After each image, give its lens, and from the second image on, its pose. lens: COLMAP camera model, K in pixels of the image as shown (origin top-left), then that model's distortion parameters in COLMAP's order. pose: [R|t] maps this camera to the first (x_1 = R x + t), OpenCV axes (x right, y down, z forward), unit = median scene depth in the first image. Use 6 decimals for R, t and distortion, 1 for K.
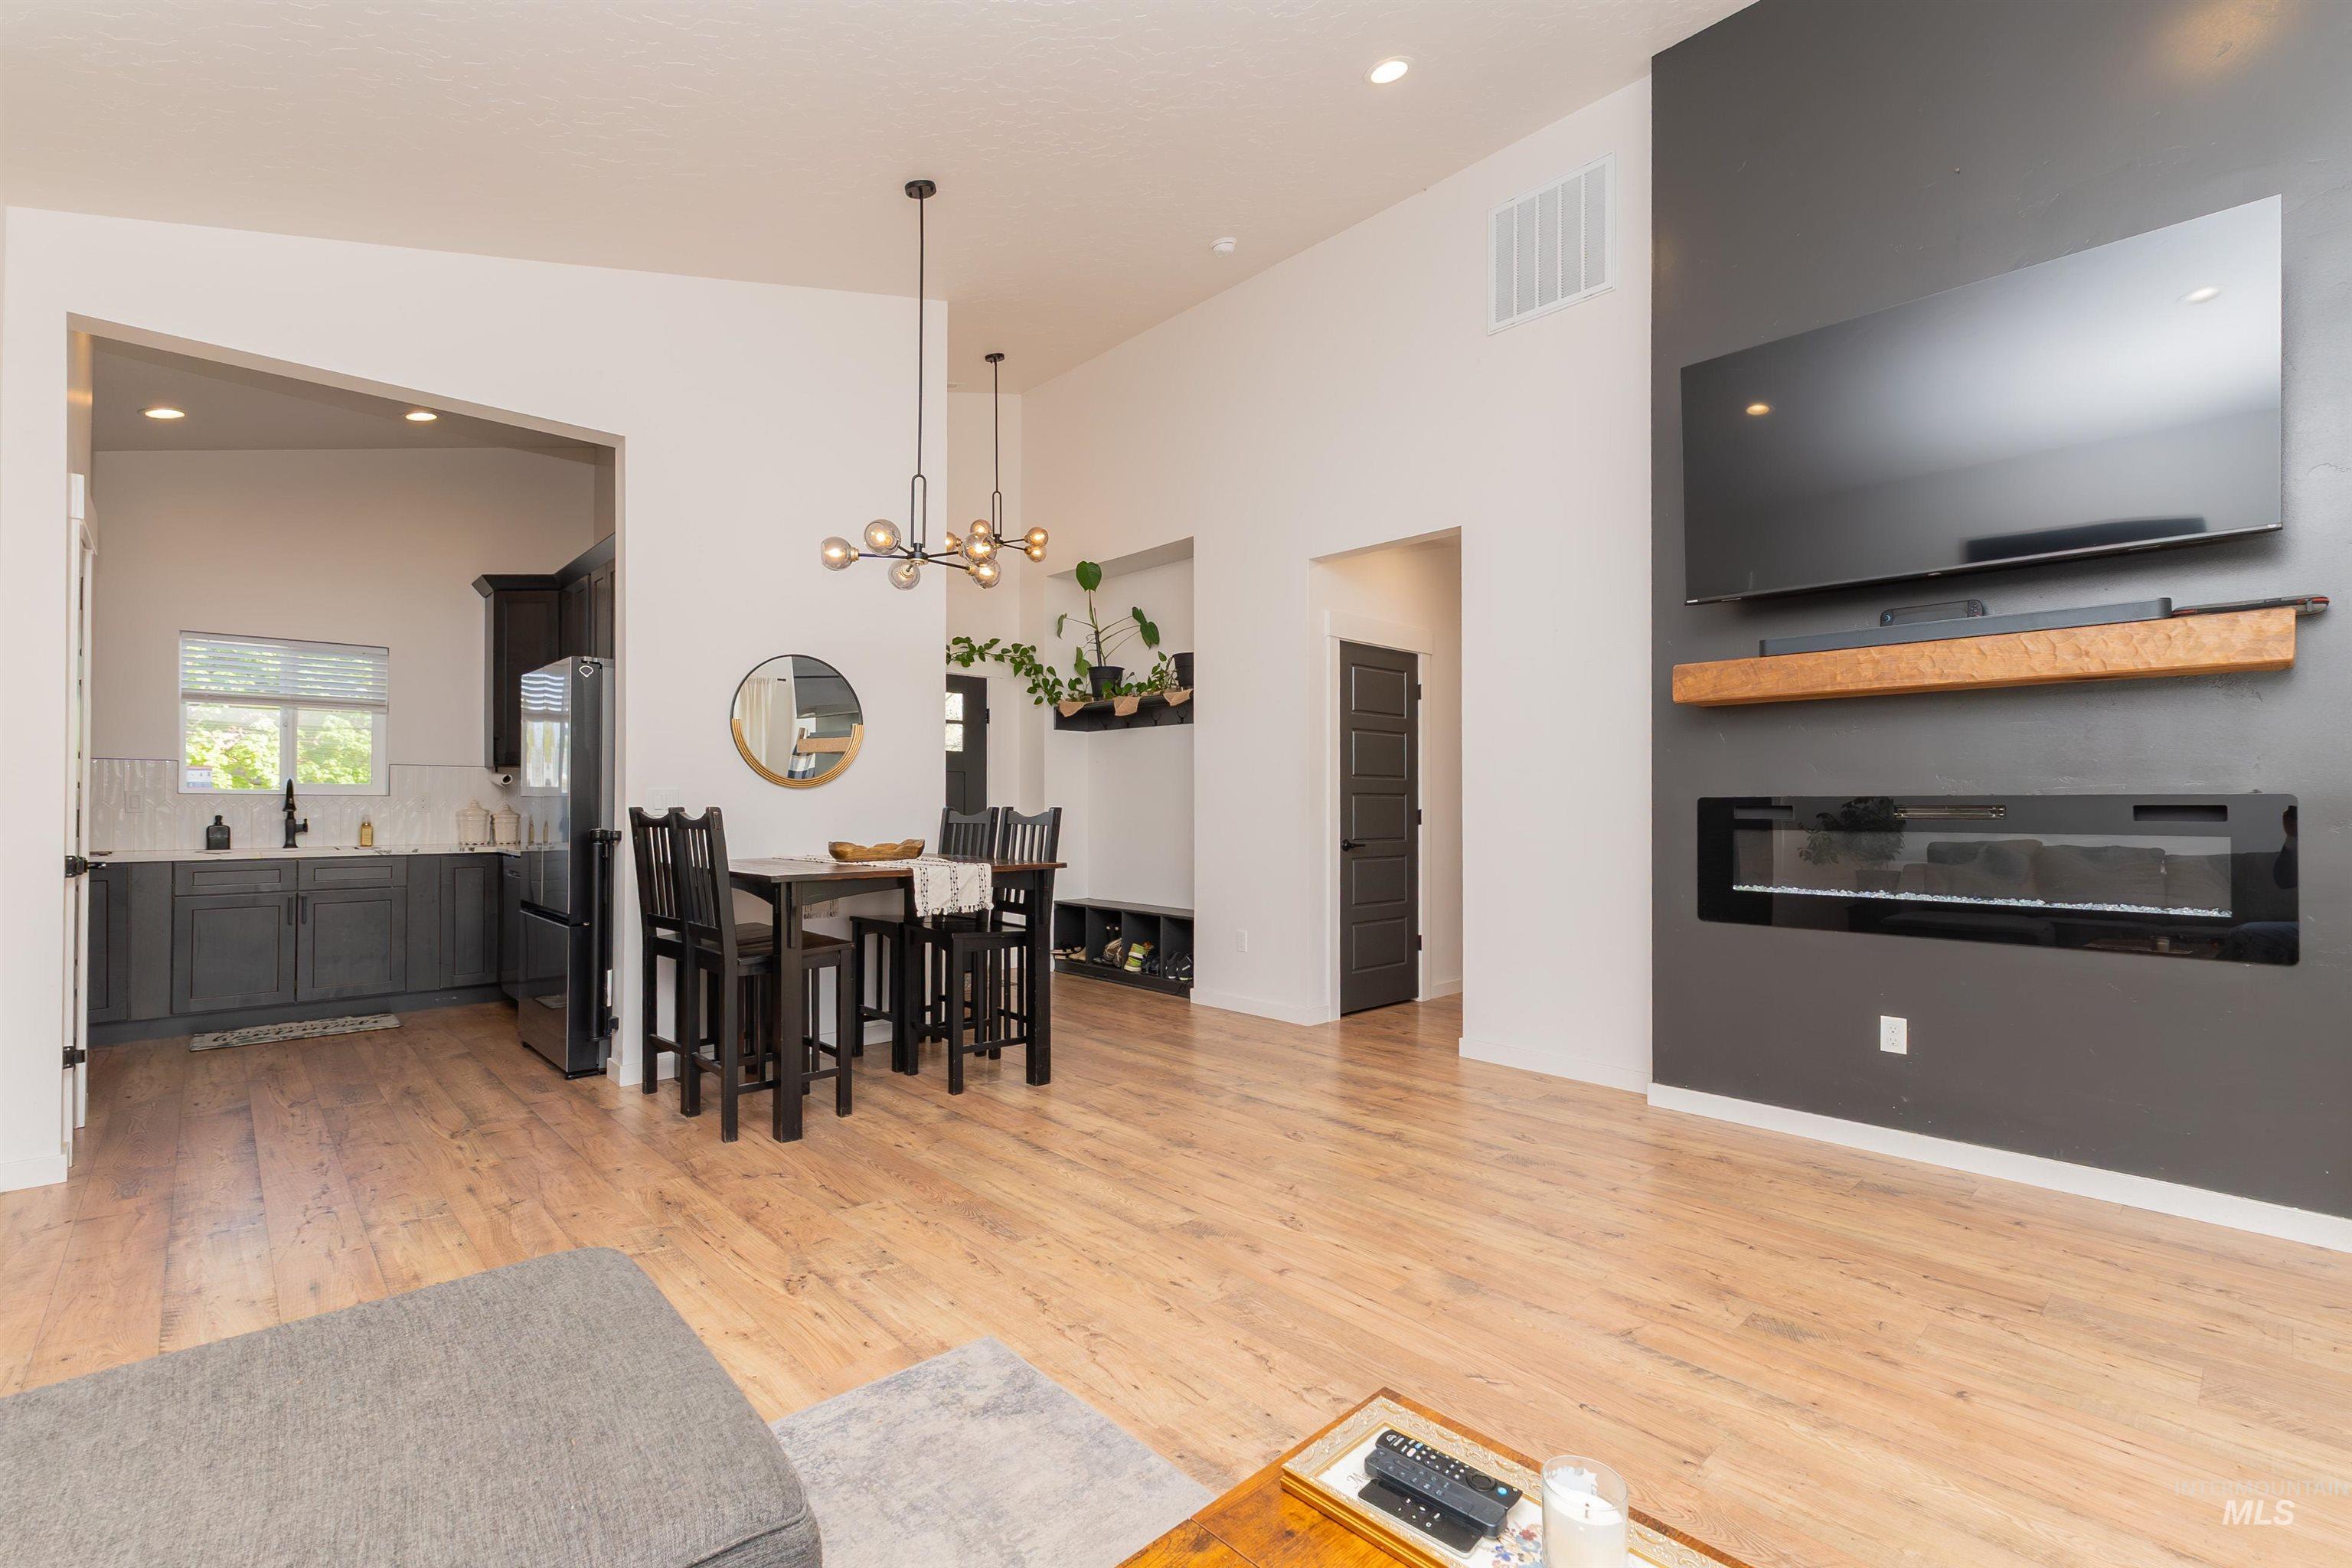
lens RADIAL K [[1014.7, 0, 1176.0], [0, 1014.7, 784.0], [0, 0, 1]] dist [0.004684, 0.000532]
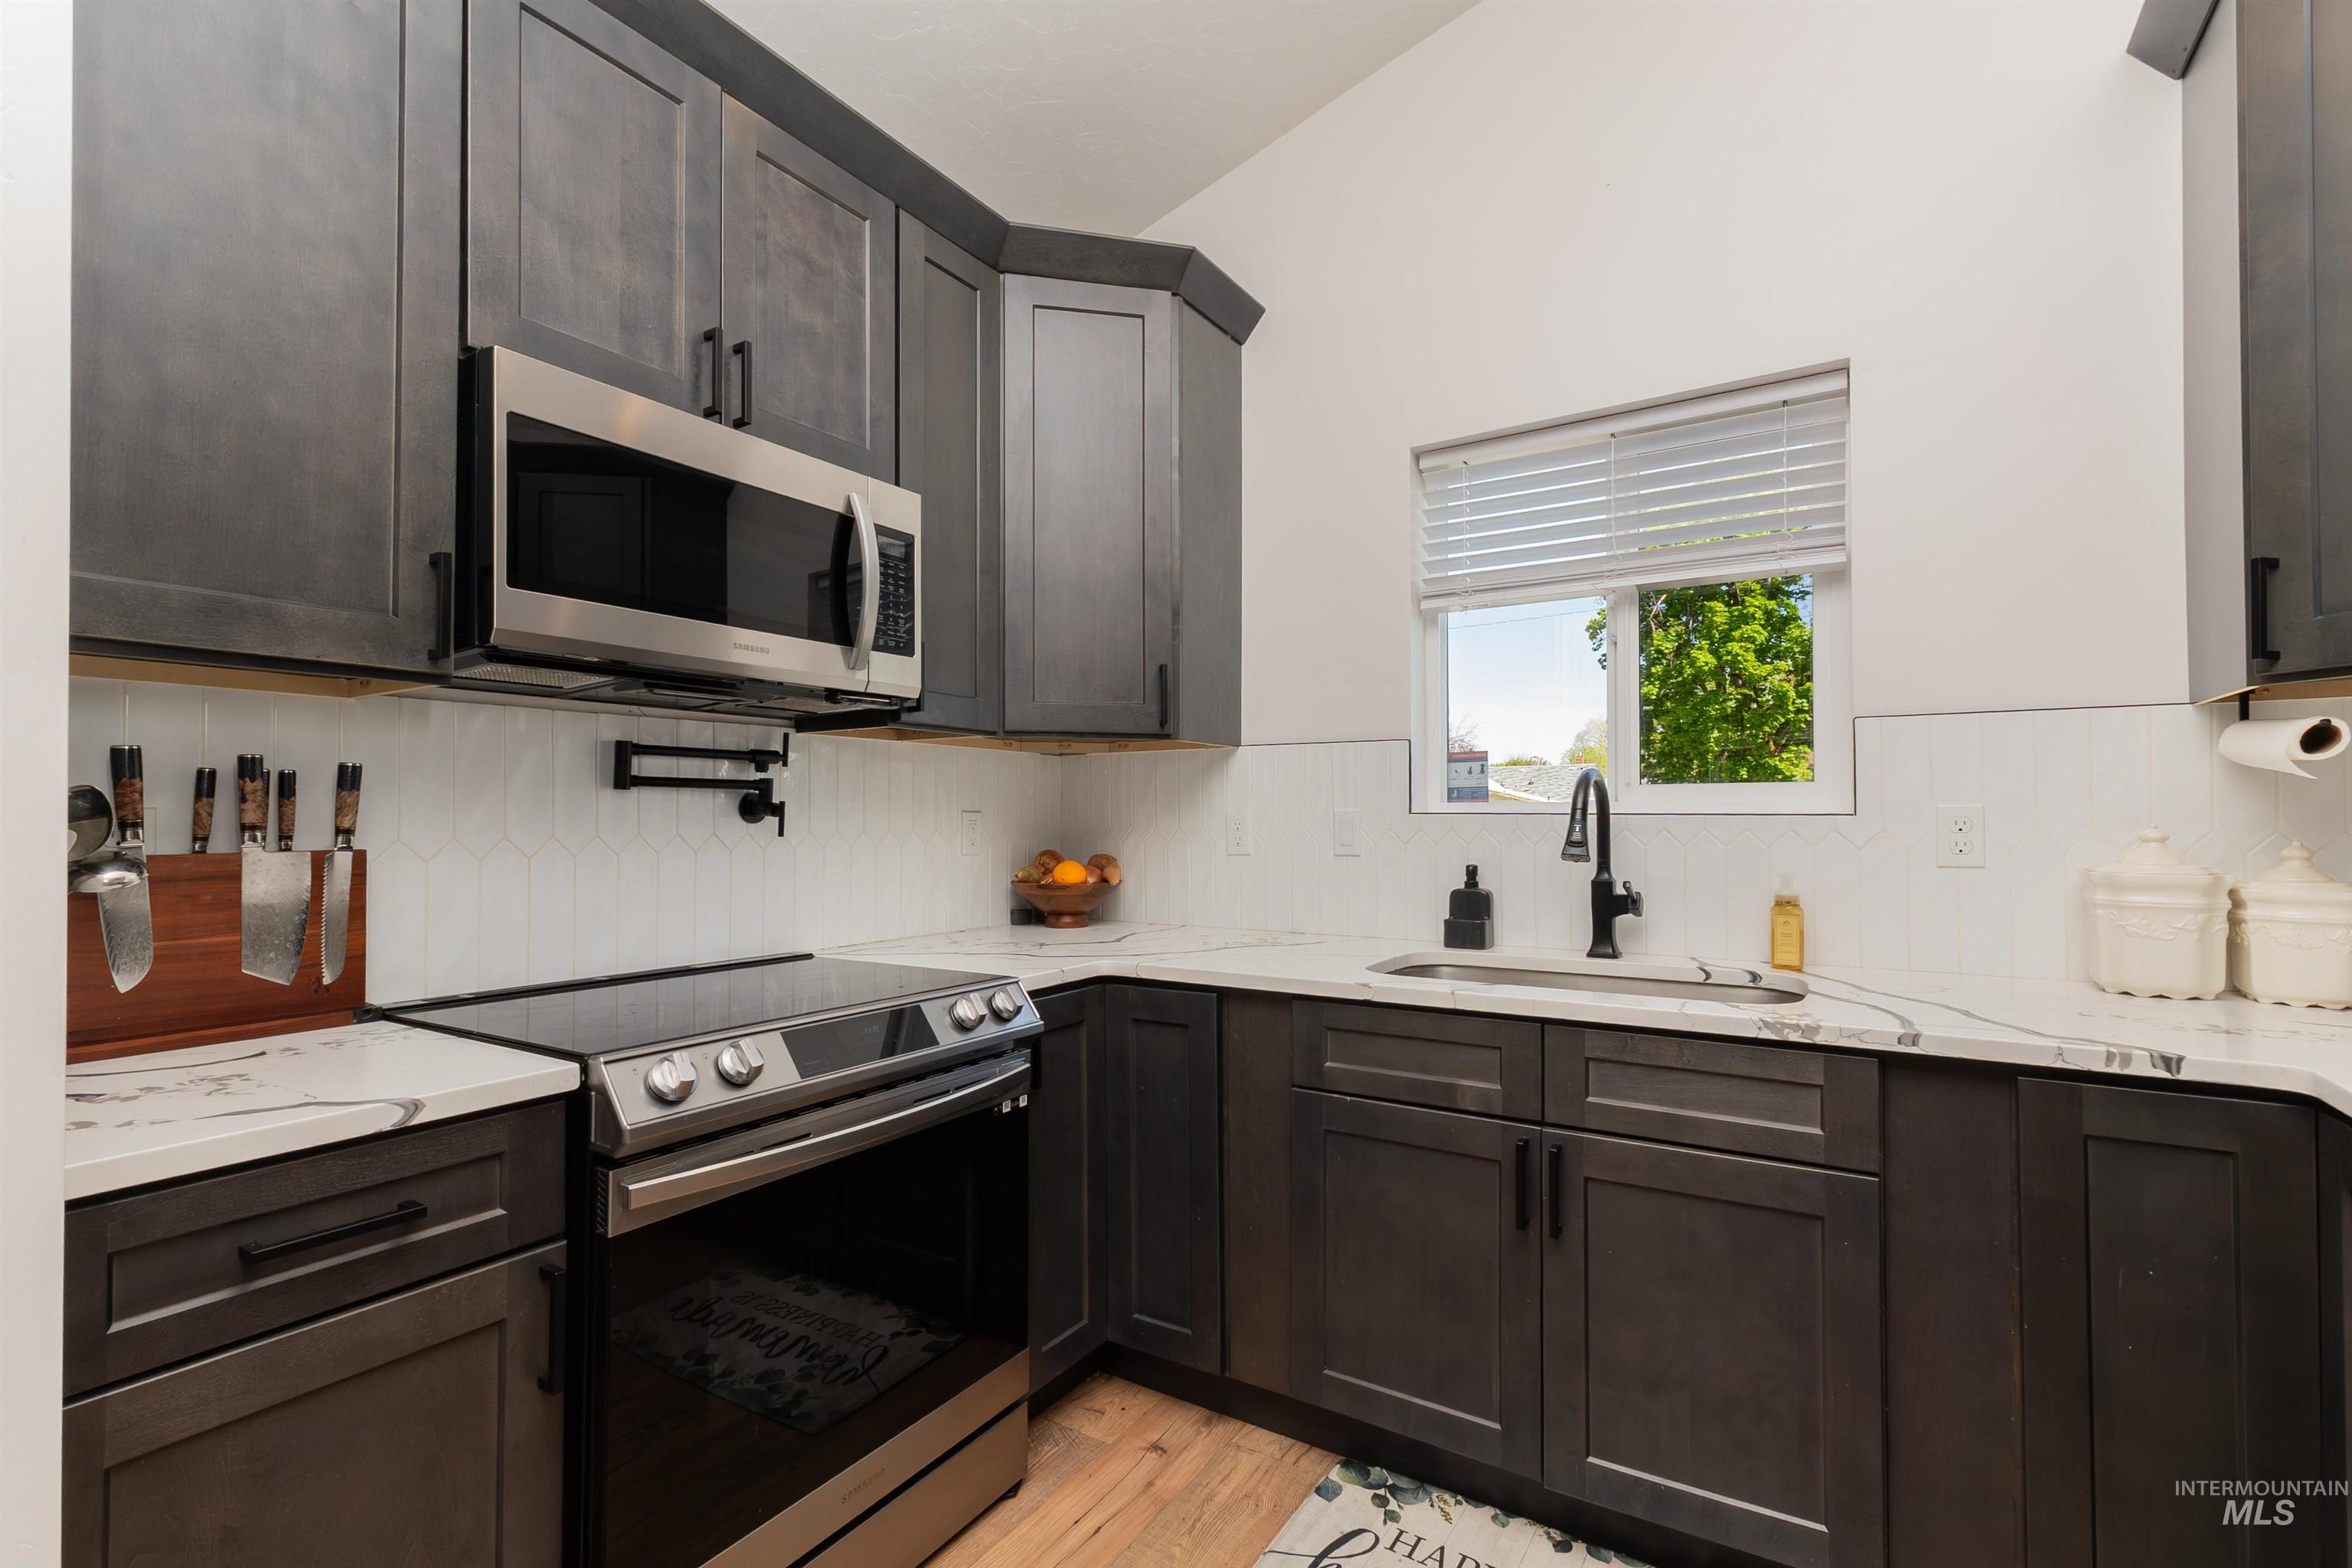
lens RADIAL K [[1022.9, 0, 1175.2], [0, 1022.9, 808.1], [0, 0, 1]] dist [0.003910, 0.000153]
pose [[0.231801, -0.012355, -0.972685, -0.543517], [0.022128, 0.999728, -0.007425, 0.007363], [0.972512, -0.019803, 0.232011, 0.766747]]
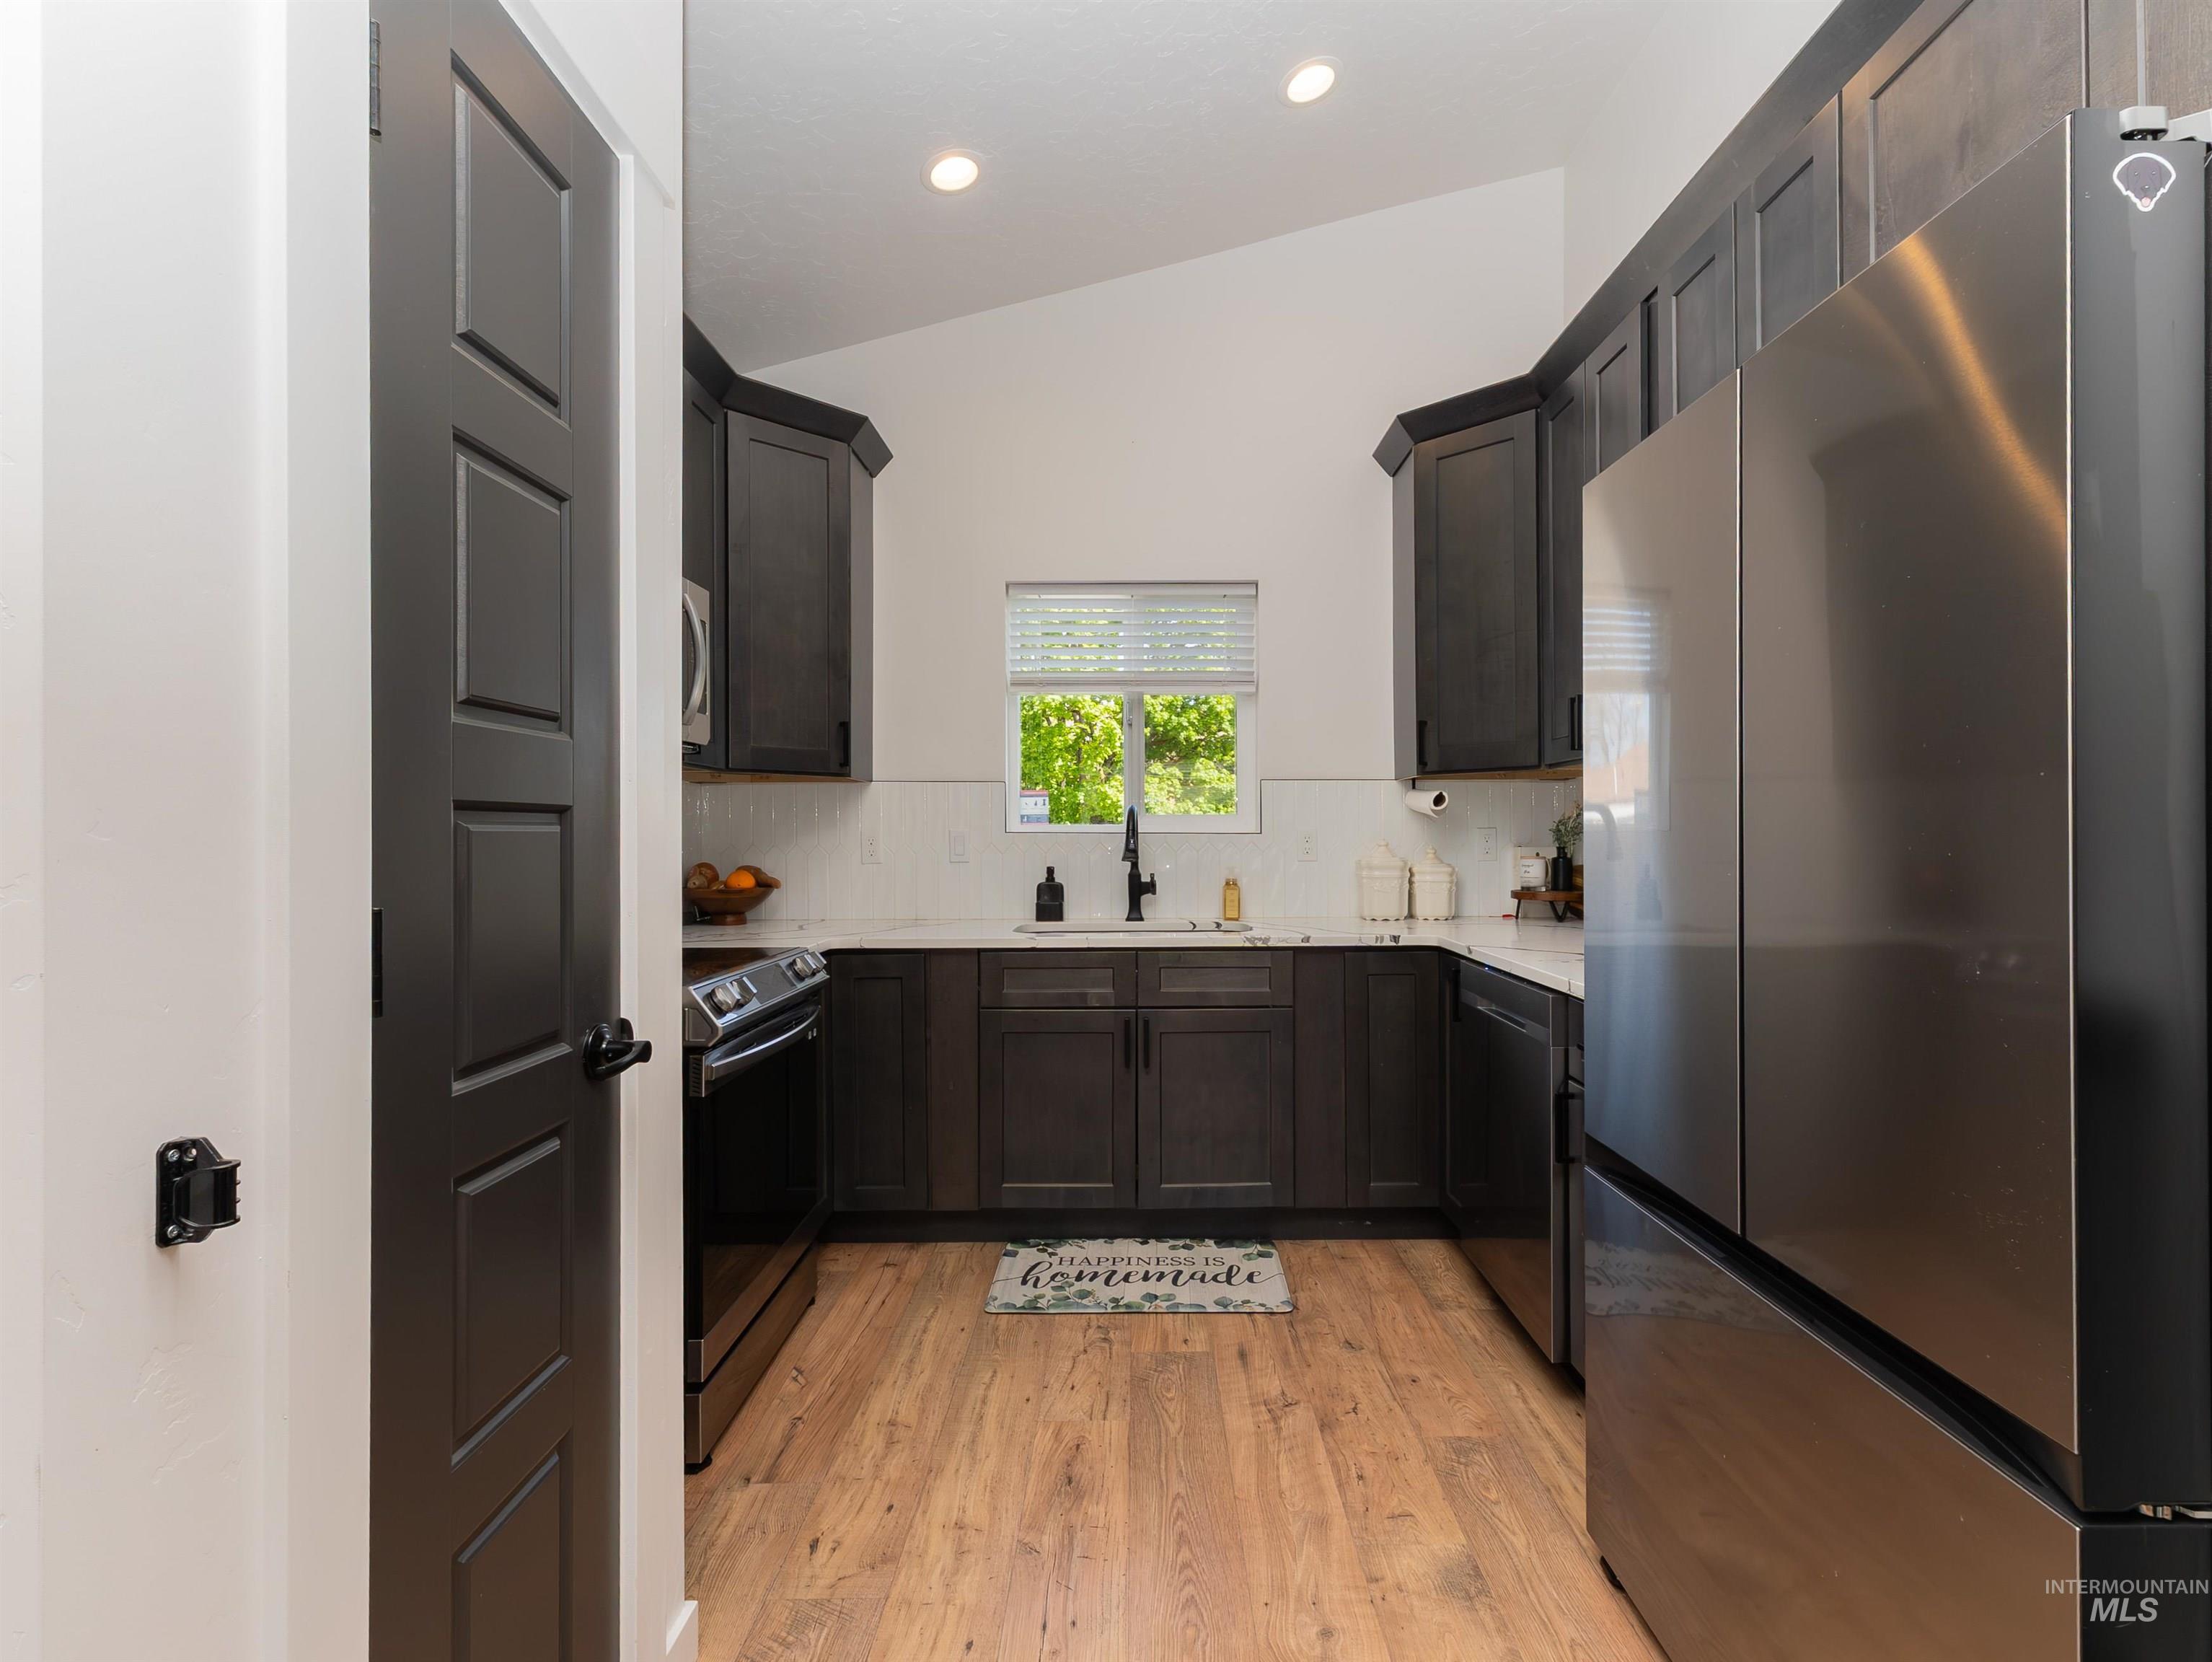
lens RADIAL K [[1092.8, 0, 1106.0], [0, 1092.8, 831.0], [0, 0, 1]] dist [-0.000875, 0.000041]
pose [[0.710156, -0.007264, -0.704007, -0.422282], [0.018664, 0.999790, 0.008511, 0.003172], [0.703797, -0.019184, 0.710142, 0.526563]]
